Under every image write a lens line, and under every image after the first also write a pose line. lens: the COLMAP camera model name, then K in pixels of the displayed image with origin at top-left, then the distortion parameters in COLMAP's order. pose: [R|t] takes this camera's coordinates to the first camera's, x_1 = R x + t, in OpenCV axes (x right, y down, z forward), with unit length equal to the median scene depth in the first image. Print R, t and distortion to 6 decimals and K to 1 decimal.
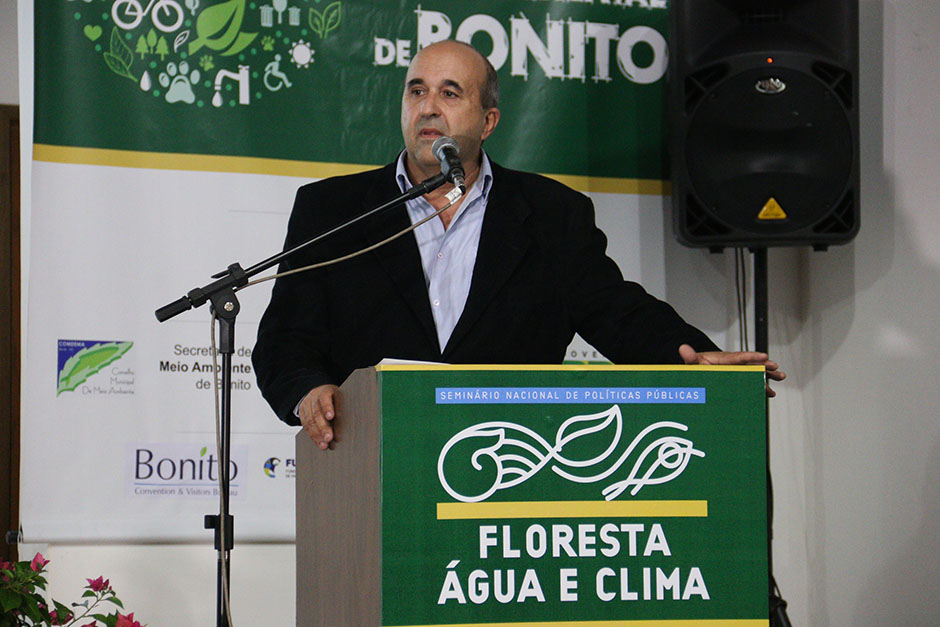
lens RADIAL K [[3631.0, 0, 477.1], [0, 3631.0, 312.1], [0, 0, 1]] dist [1.093815, 0.000000]
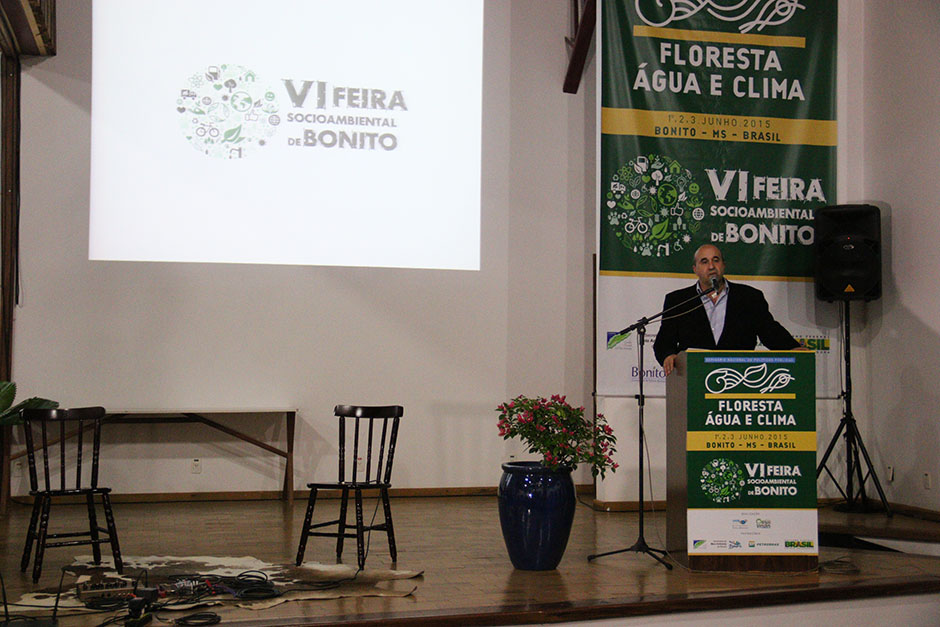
lens RADIAL K [[1316.9, 0, 469.6], [0, 1316.9, 322.3], [0, 0, 1]] dist [0.127396, 0.000000]
pose [[0.967513, 0.003044, -0.252801, 0.074839], [0.002031, 0.999802, 0.019813, -0.030368], [0.252811, -0.019682, 0.967315, -0.156358]]
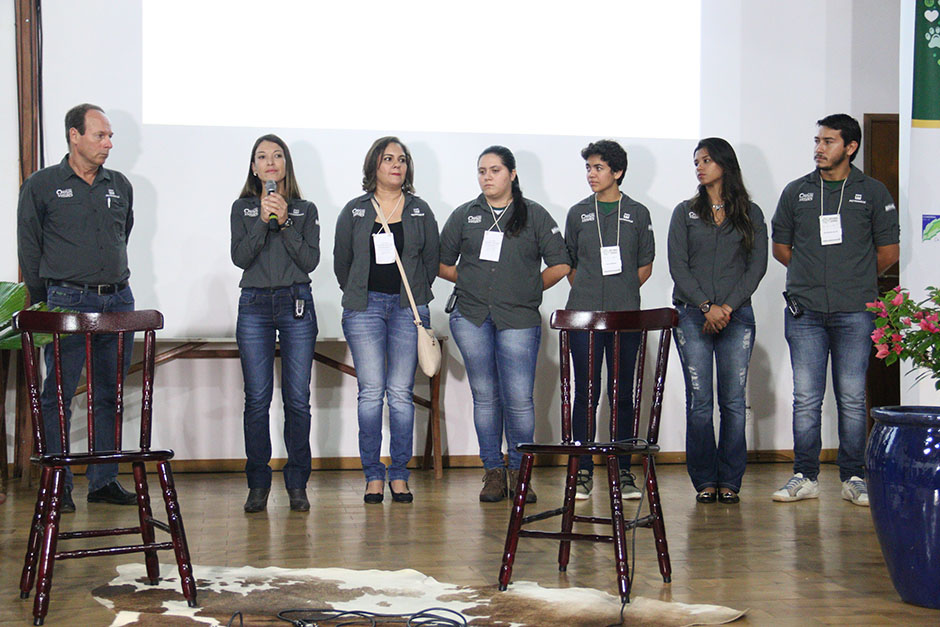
lens RADIAL K [[1341.6, 0, 468.9], [0, 1341.6, 310.7], [0, 0, 1]] dist [0.067074, 0.000000]
pose [[0.953230, 0.003309, -0.302227, -0.164484], [0.008730, 0.999221, 0.038476, 0.038407], [0.302119, -0.039315, 0.952459, 0.268680]]
